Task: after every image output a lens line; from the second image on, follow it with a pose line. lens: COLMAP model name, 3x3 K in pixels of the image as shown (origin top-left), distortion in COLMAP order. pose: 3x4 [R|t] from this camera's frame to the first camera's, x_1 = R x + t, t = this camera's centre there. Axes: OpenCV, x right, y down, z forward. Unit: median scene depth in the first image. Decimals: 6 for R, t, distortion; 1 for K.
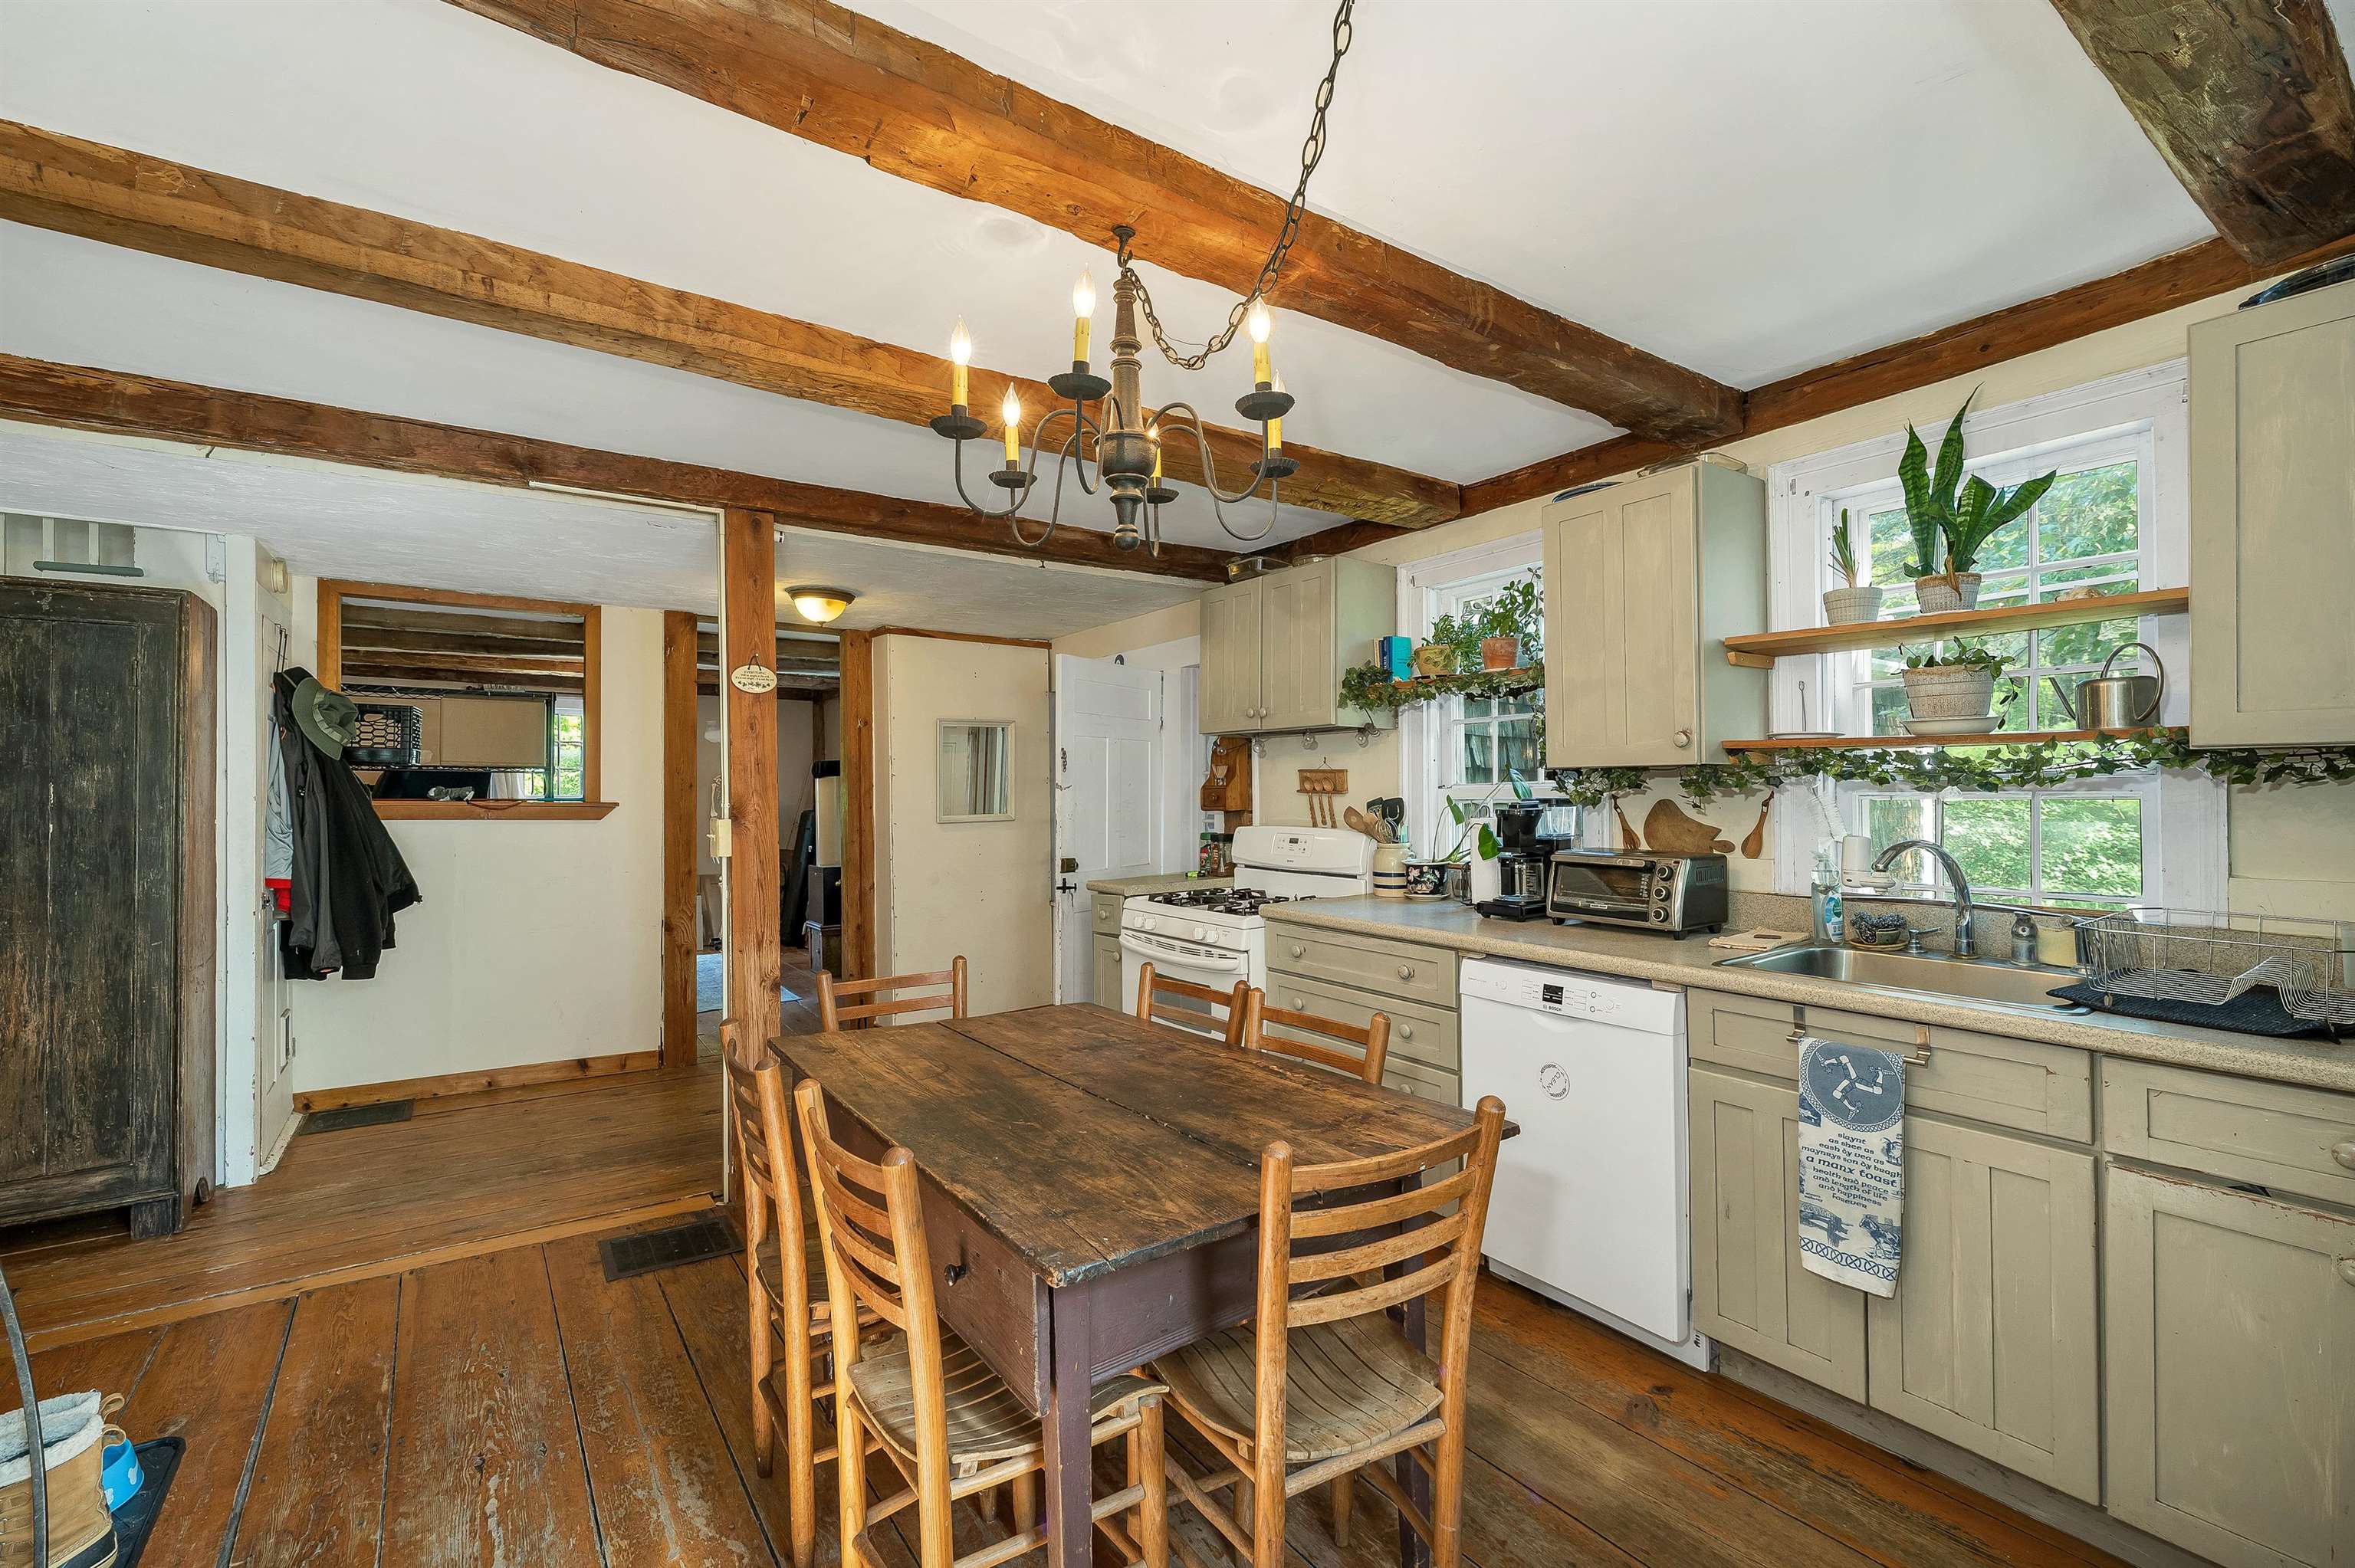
lens RADIAL K [[1004.1, 0, 1180.6], [0, 1004.1, 776.6], [0, 0, 1]] dist [0.003463, -0.000562]
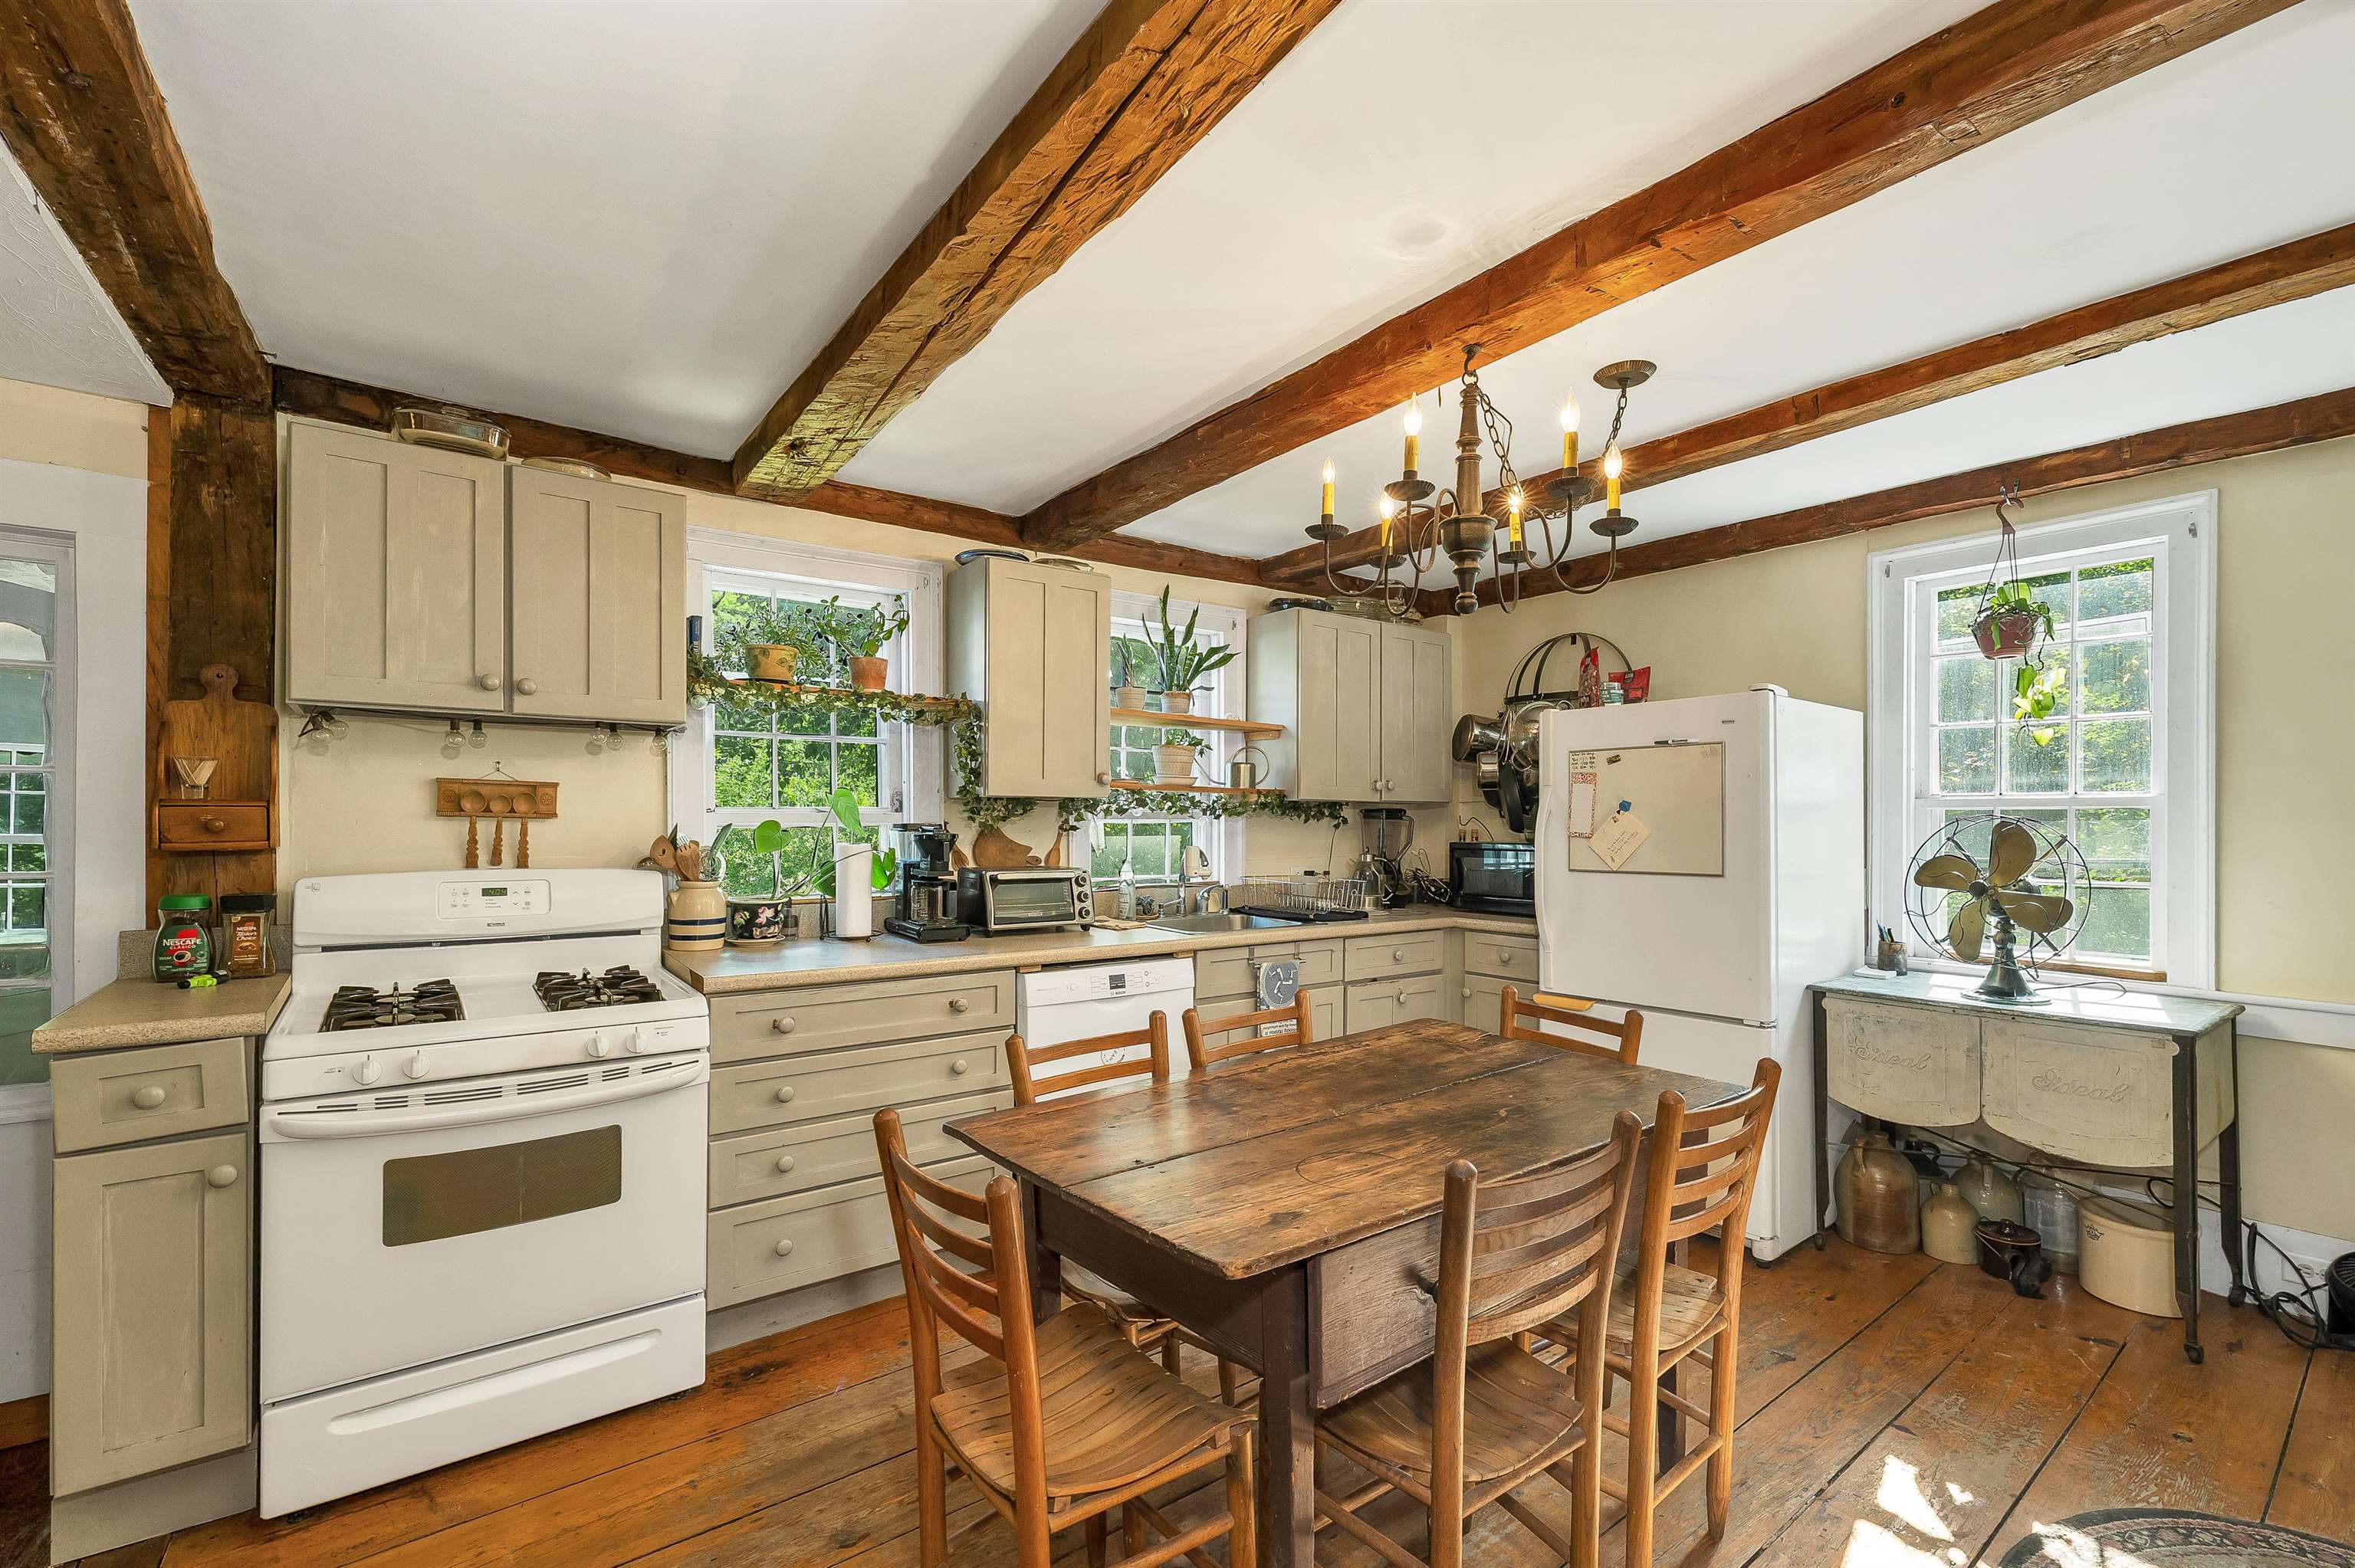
lens RADIAL K [[1004.1, 0, 1191.5], [0, 1004.1, 814.5], [0, 0, 1]] dist [0.003463, -0.000562]
pose [[-0.029769, 0.008525, 0.999520, -0.804769], [-0.018038, 0.999796, -0.009065, 0.019204], [-0.999394, -0.018299, -0.029609, 0.881587]]
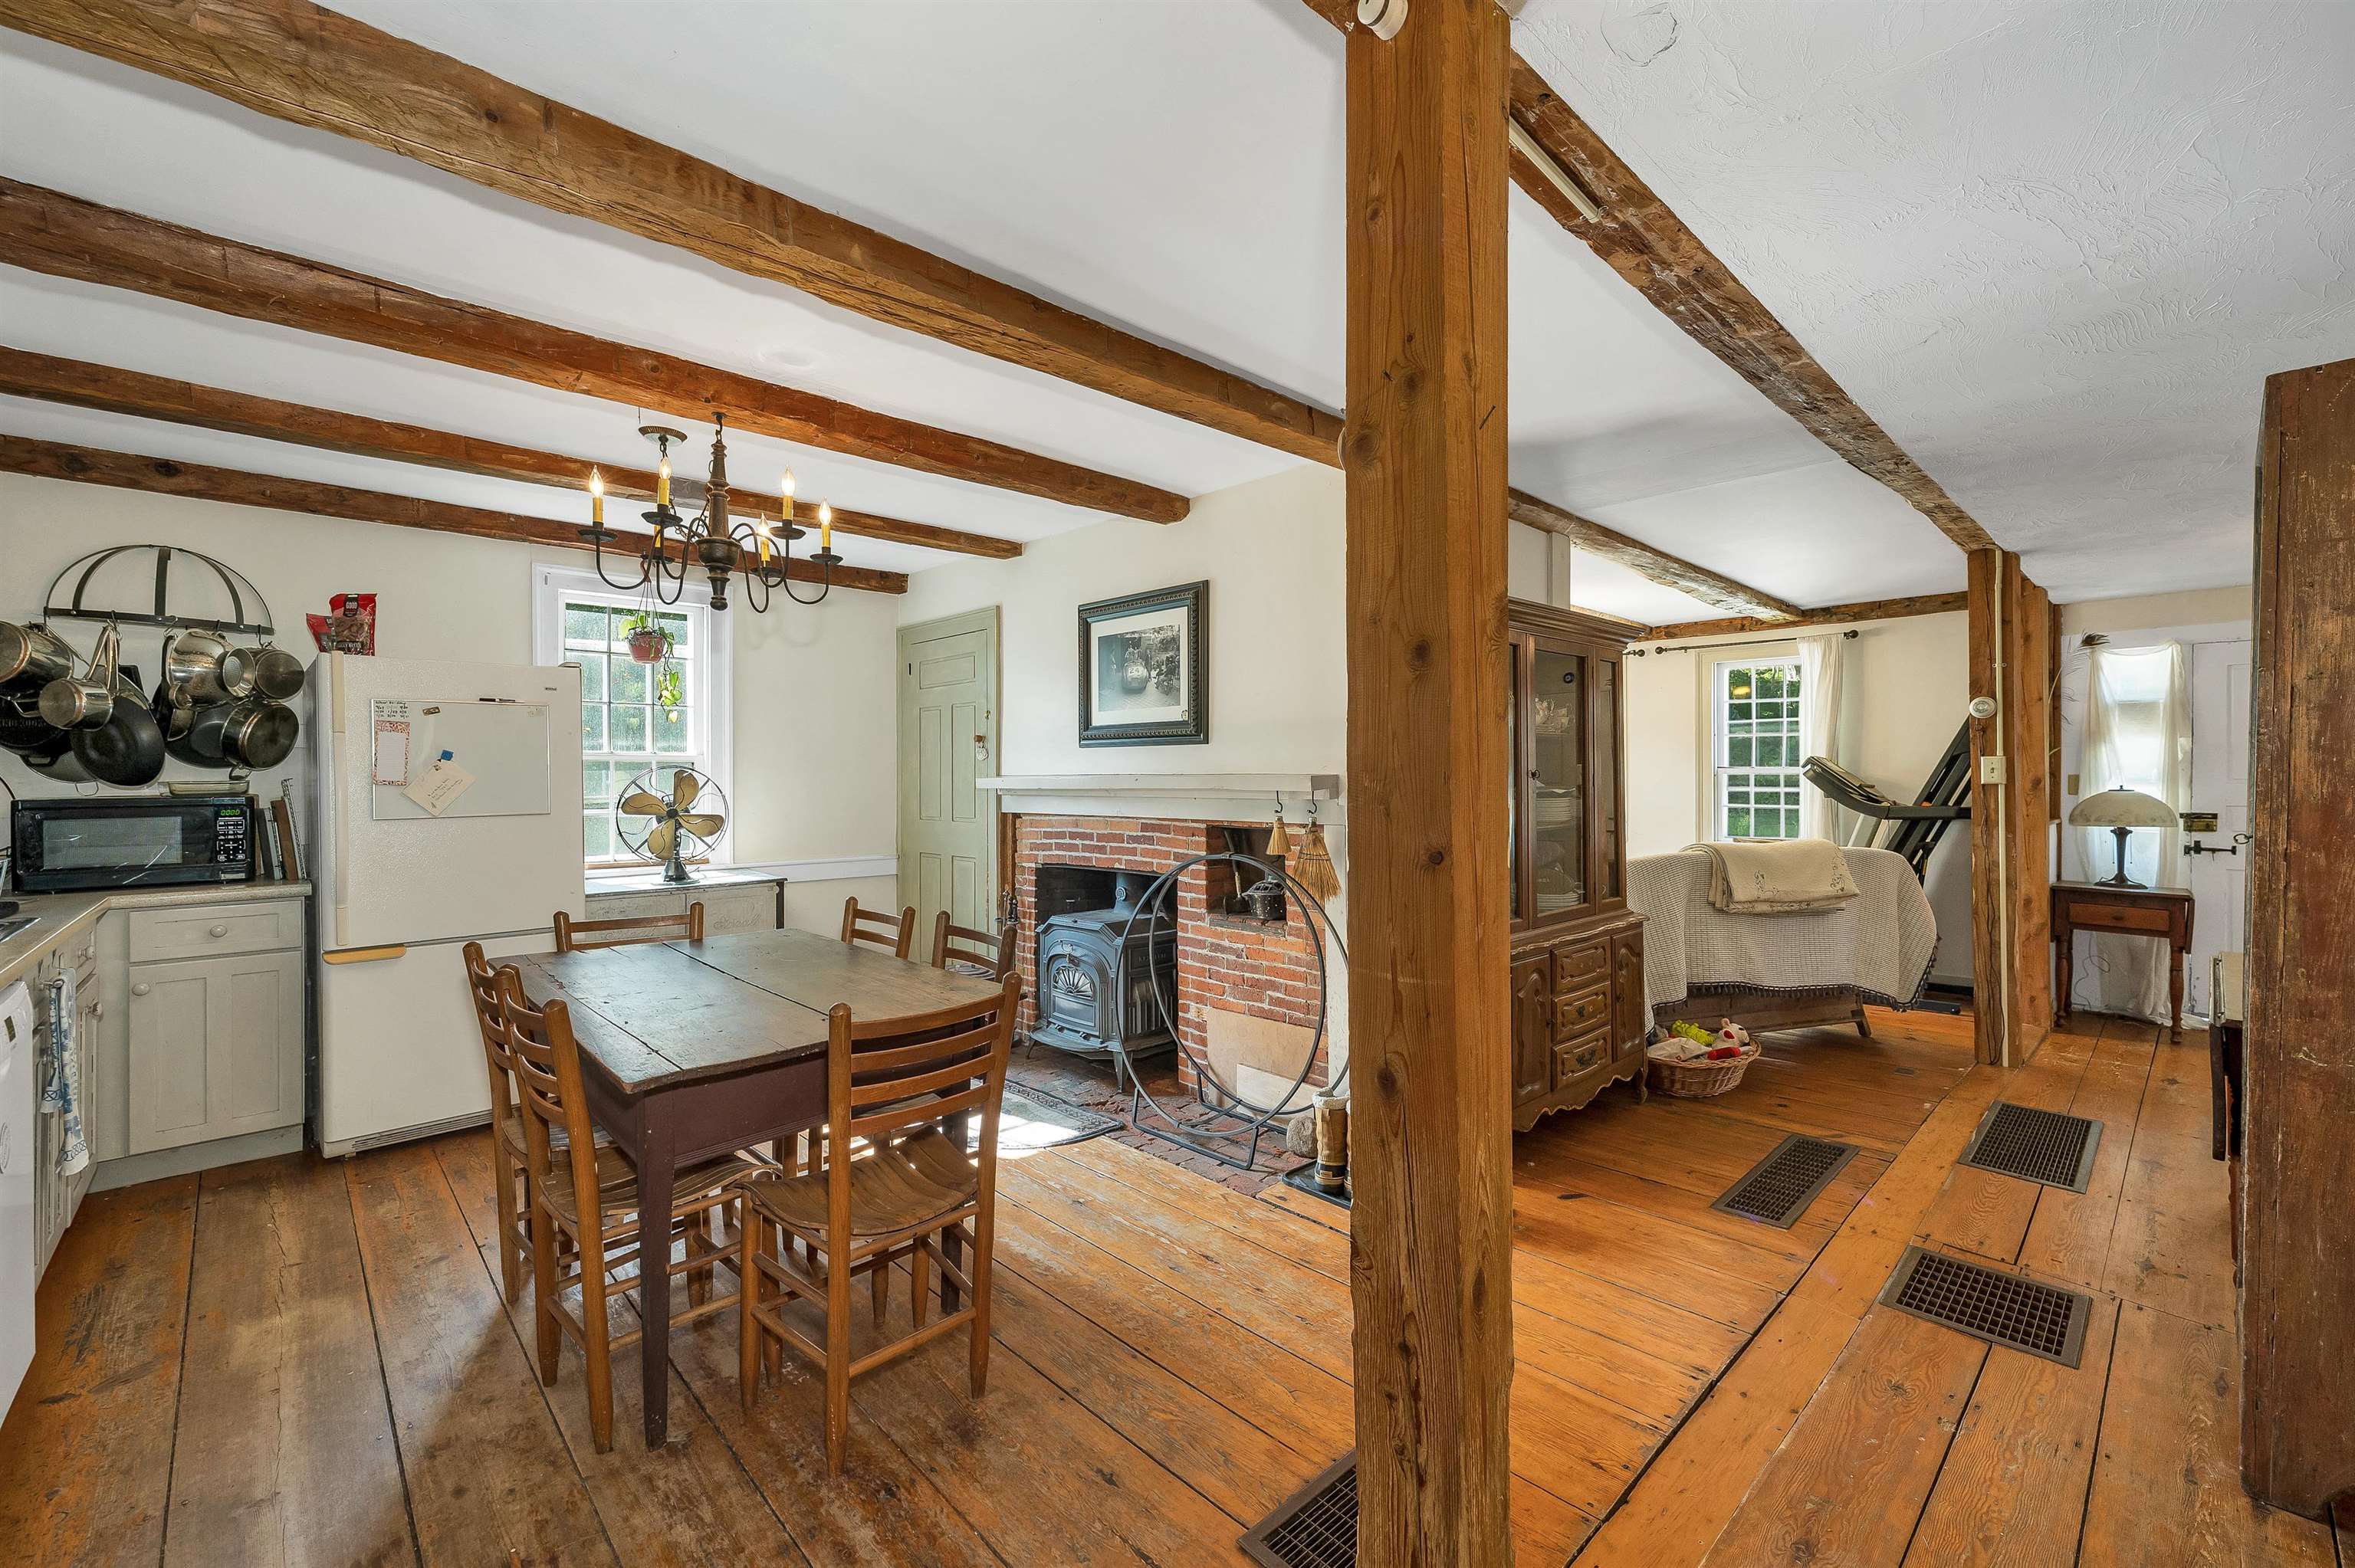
lens RADIAL K [[1004.1, 0, 1173.9], [0, 1004.1, 777.3], [0, 0, 1]] dist [0.003463, -0.000562]
pose [[-0.990106, 0.010306, -0.139945, -0.350658], [0.012393, 0.999825, -0.014045, 0.047615], [0.139776, -0.015640, -0.990060, 1.758421]]
